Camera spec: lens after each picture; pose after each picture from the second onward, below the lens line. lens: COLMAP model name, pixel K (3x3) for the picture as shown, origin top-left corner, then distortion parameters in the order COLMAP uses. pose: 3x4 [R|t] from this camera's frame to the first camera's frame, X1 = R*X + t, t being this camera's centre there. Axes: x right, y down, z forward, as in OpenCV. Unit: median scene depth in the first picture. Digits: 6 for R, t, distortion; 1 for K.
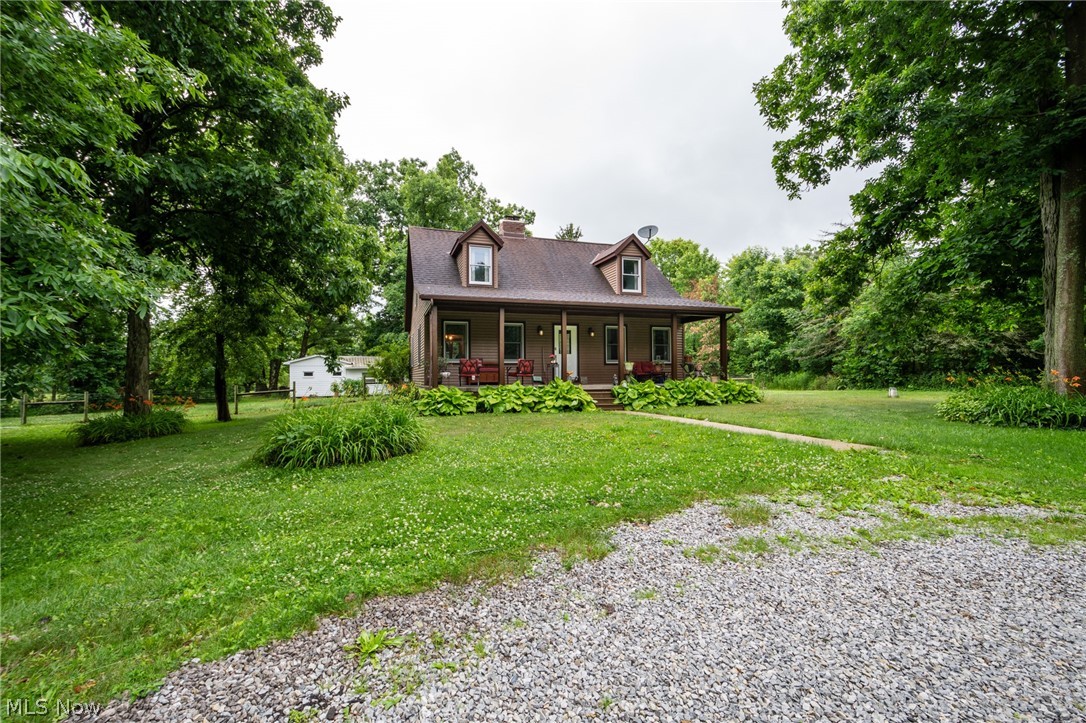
lens RADIAL K [[478.8, 0, 530.6], [0, 478.8, 366.5], [0, 0, 1]] dist [0.022549, -0.000863]
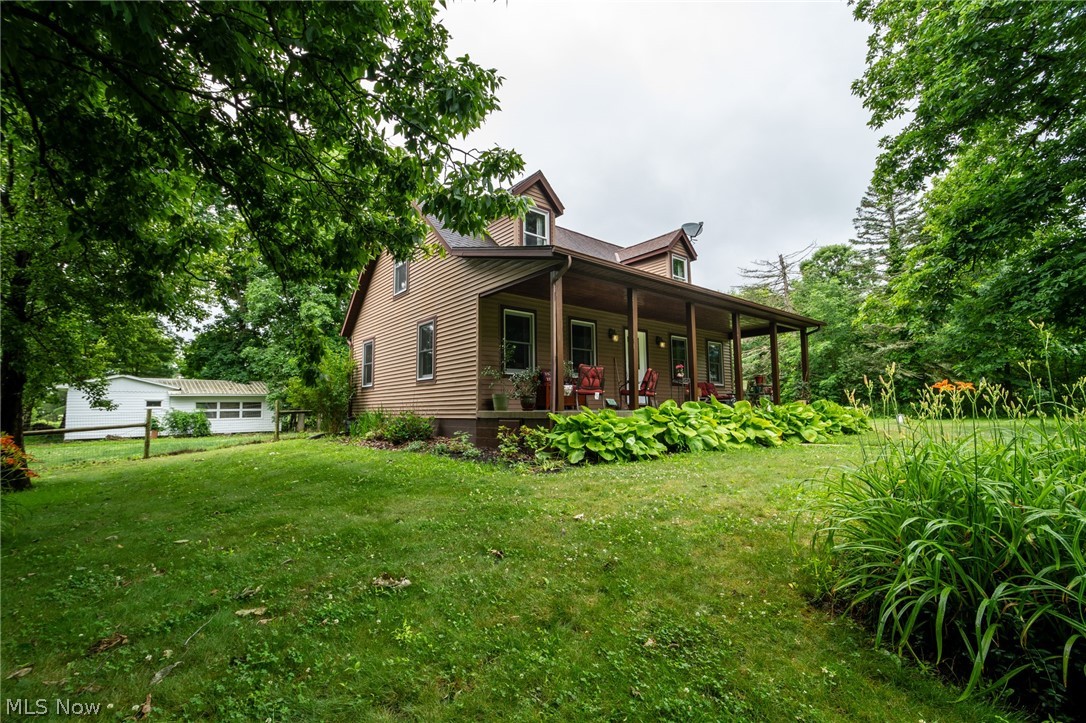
lens RADIAL K [[478.8, 0, 530.6], [0, 478.8, 366.5], [0, 0, 1]] dist [0.022549, -0.000863]
pose [[0.934766, 0.035793, 0.353455, -0.428624], [-0.008409, 0.996862, -0.078710, 0.037228], [-0.355163, 0.070603, 0.932134, 0.458720]]
